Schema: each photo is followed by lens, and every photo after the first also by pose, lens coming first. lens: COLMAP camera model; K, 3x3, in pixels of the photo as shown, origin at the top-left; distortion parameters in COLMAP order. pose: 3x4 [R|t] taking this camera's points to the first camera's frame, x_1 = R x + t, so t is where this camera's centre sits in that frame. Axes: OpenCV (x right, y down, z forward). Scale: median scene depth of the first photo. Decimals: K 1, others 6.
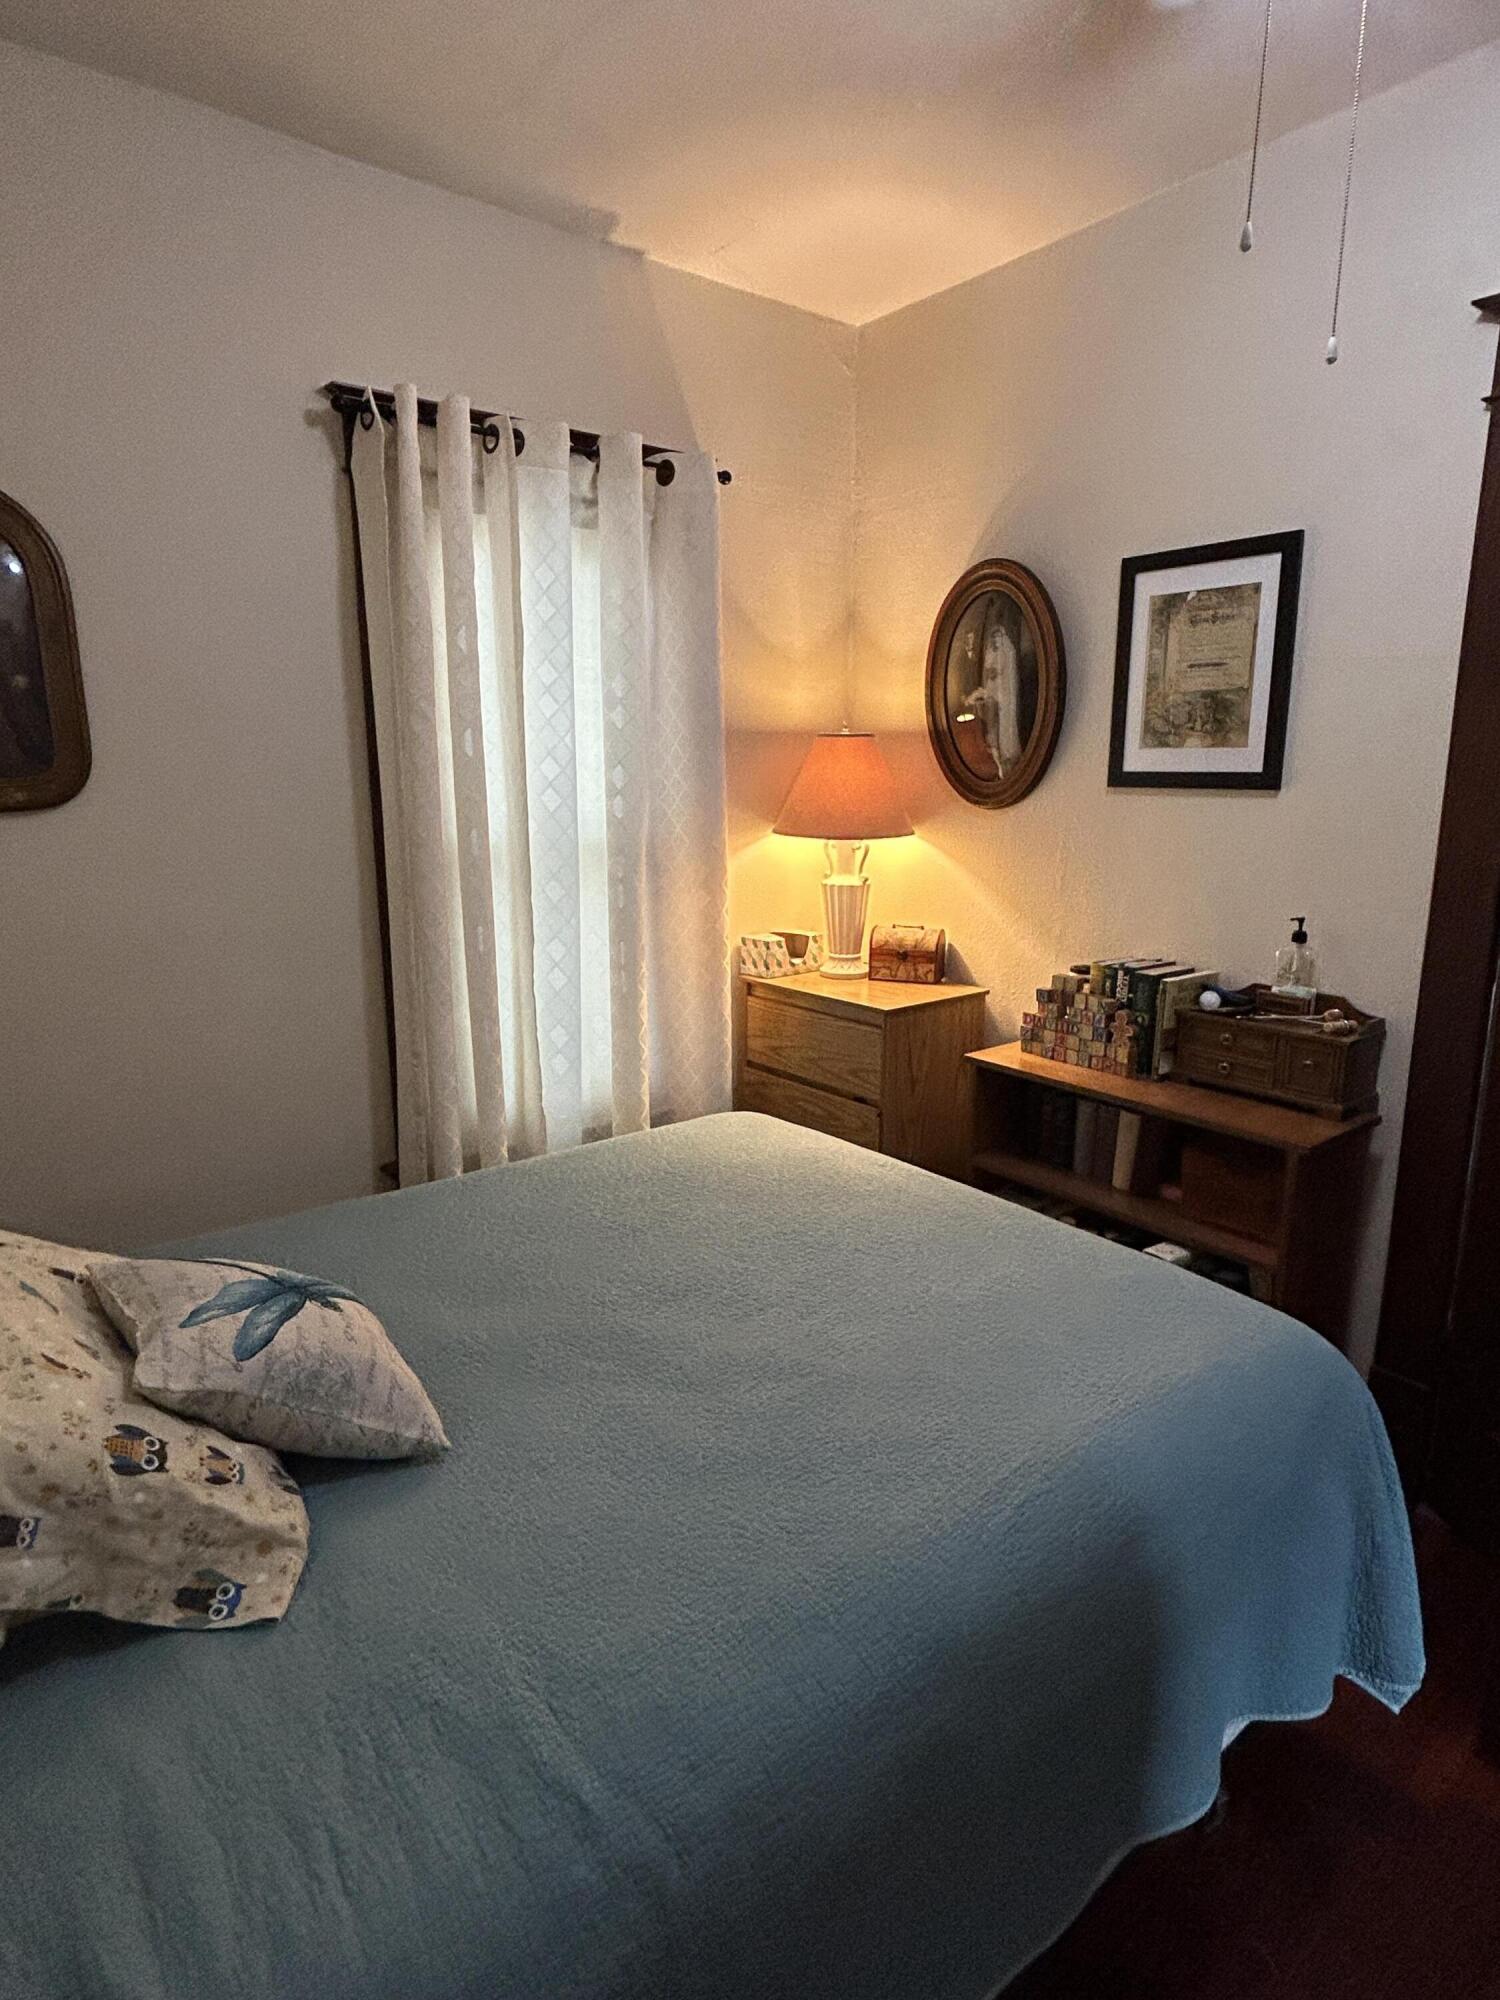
lens RADIAL K [[1101.9, 0, 749.3], [0, 1101.9, 998.2], [0, 0, 1]] dist [0.000641, -0.002024]
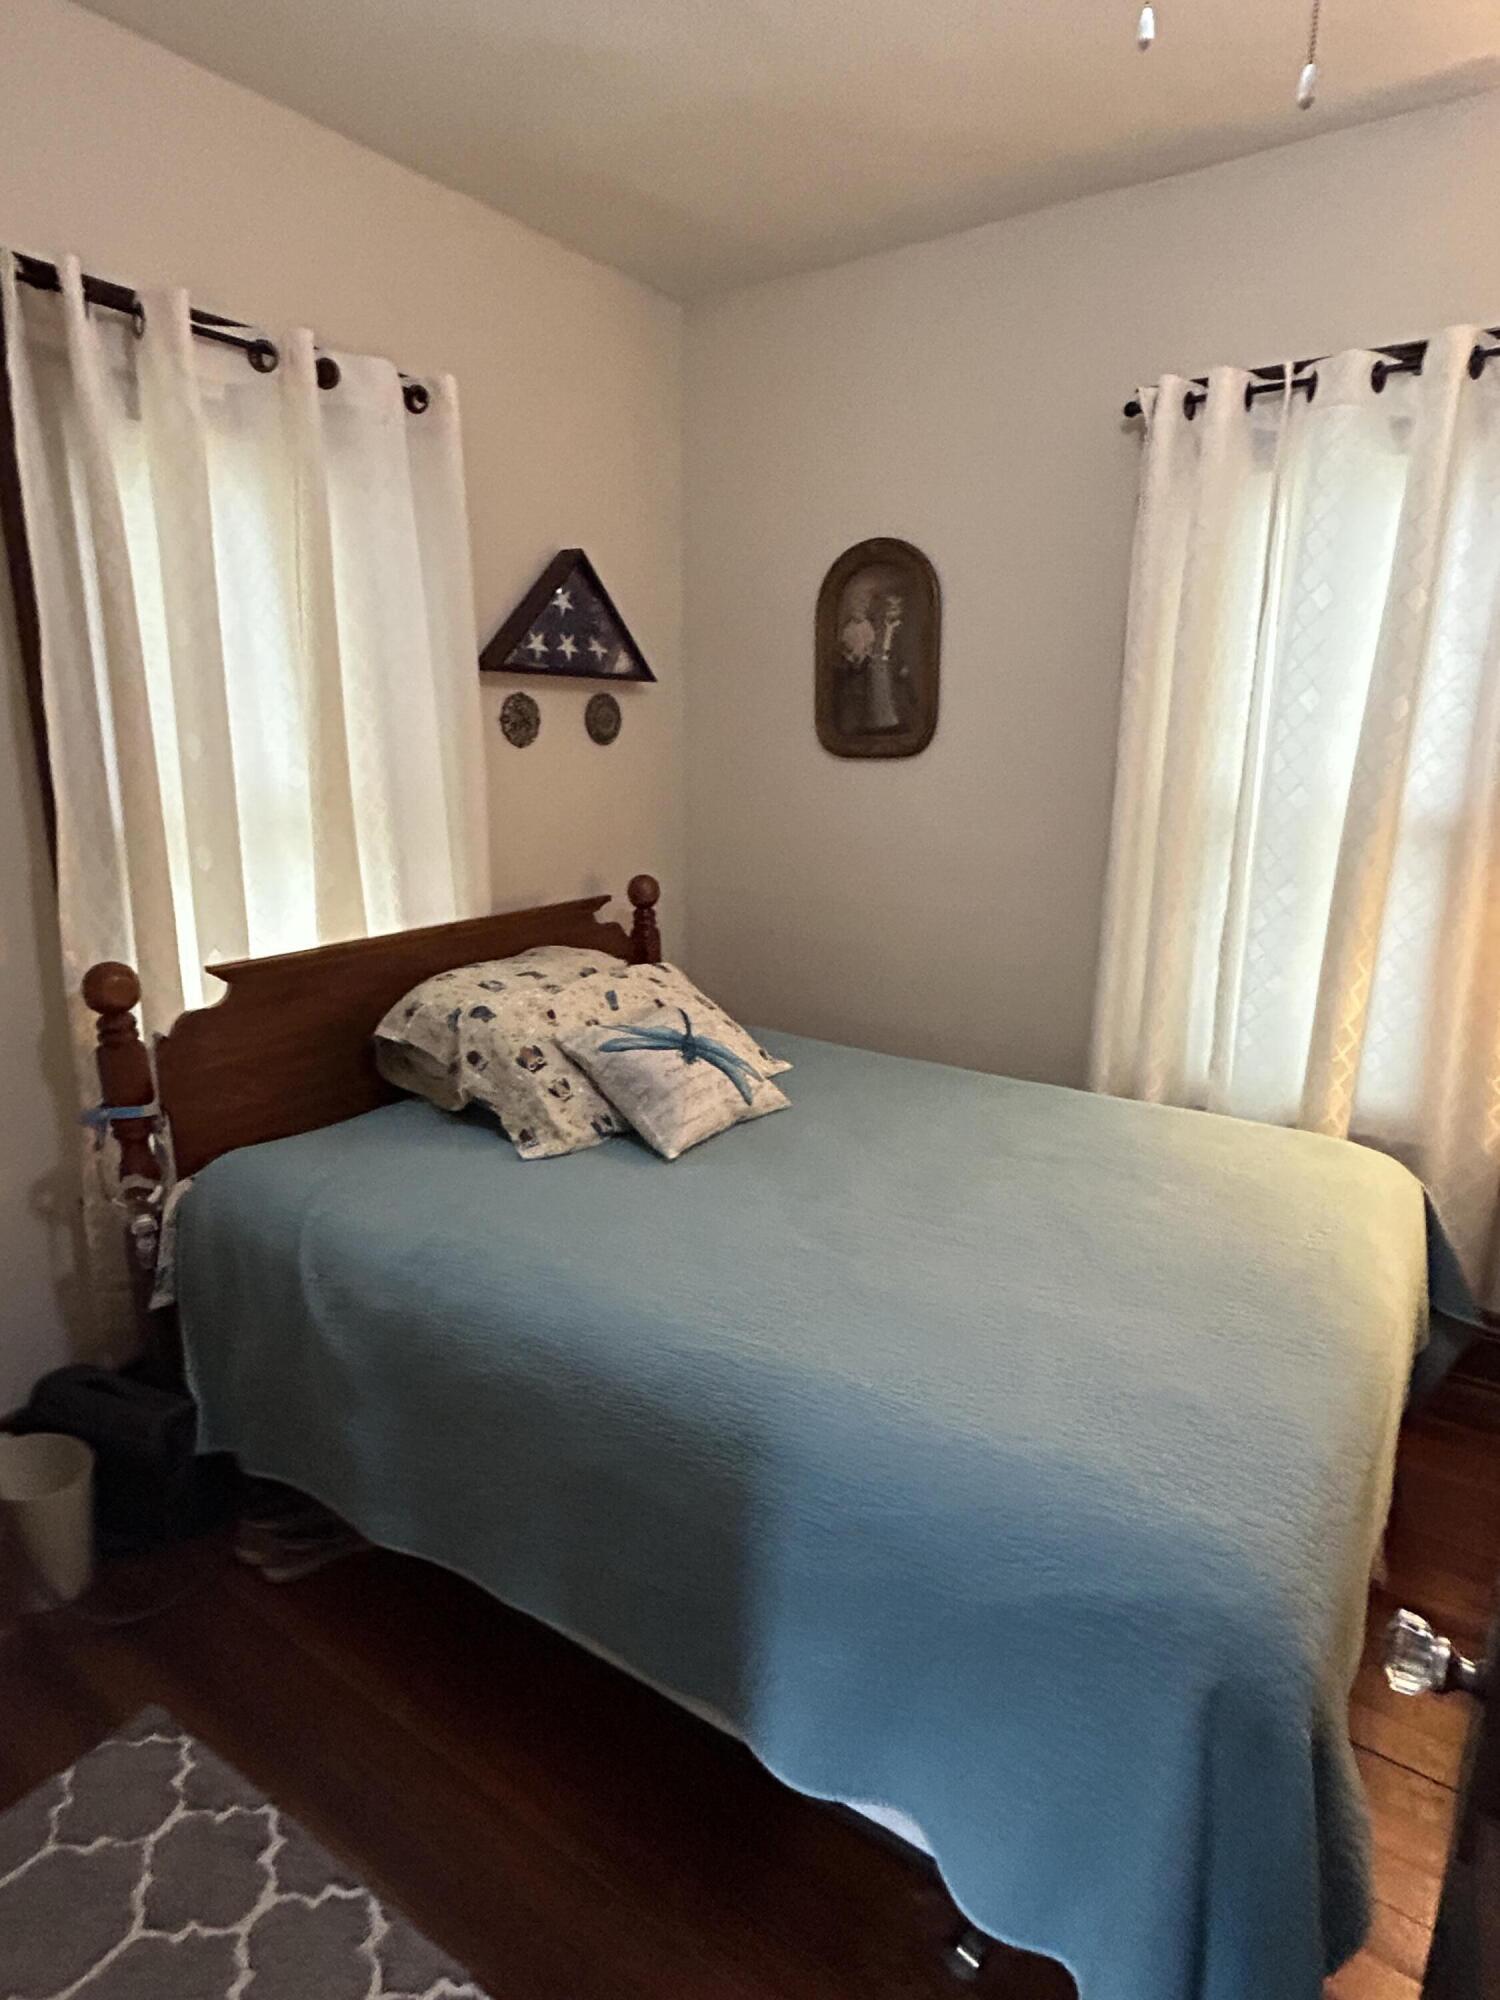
lens RADIAL K [[1101.9, 0, 751.5], [0, 1101.9, 996.2], [0, 0, 1]] dist [0.000641, -0.002024]
pose [[0.303138, 0.234744, -0.923581, 1.367627], [-0.198273, 0.963511, 0.179815, -0.149245], [0.932092, 0.128612, 0.338621, 0.624263]]
